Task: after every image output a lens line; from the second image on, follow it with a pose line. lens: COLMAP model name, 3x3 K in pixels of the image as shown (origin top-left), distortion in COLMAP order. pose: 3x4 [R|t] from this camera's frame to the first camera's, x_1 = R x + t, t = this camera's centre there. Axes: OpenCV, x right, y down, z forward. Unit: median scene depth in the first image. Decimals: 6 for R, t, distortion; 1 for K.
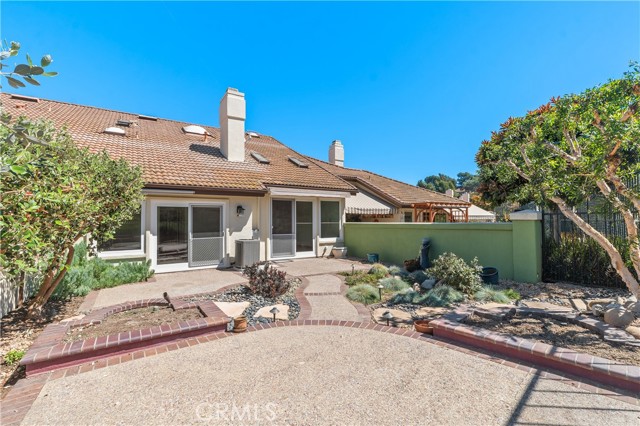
lens RADIAL K [[292.2, 0, 318.9], [0, 292.2, 217.4], [0, 0, 1]] dist [0.003779, 0.000155]
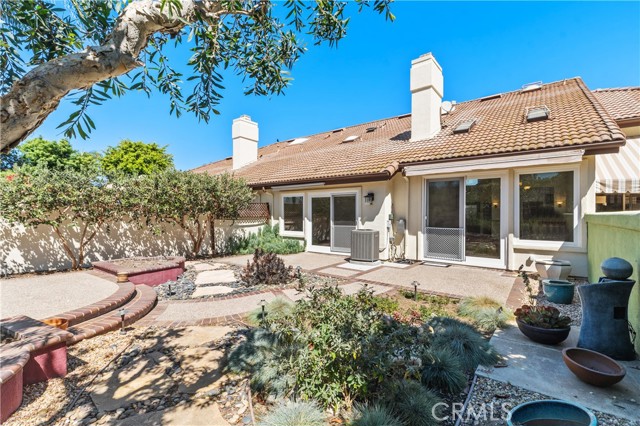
lens RADIAL K [[292.2, 0, 319.1], [0, 292.2, 211.1], [0, 0, 1]] dist [0.003779, 0.000155]
pose [[0.307300, -0.002251, -0.951610, 0.477549], [0.008693, 0.999962, 0.000442, 0.013194], [0.951573, -0.008408, 0.307308, 0.495492]]
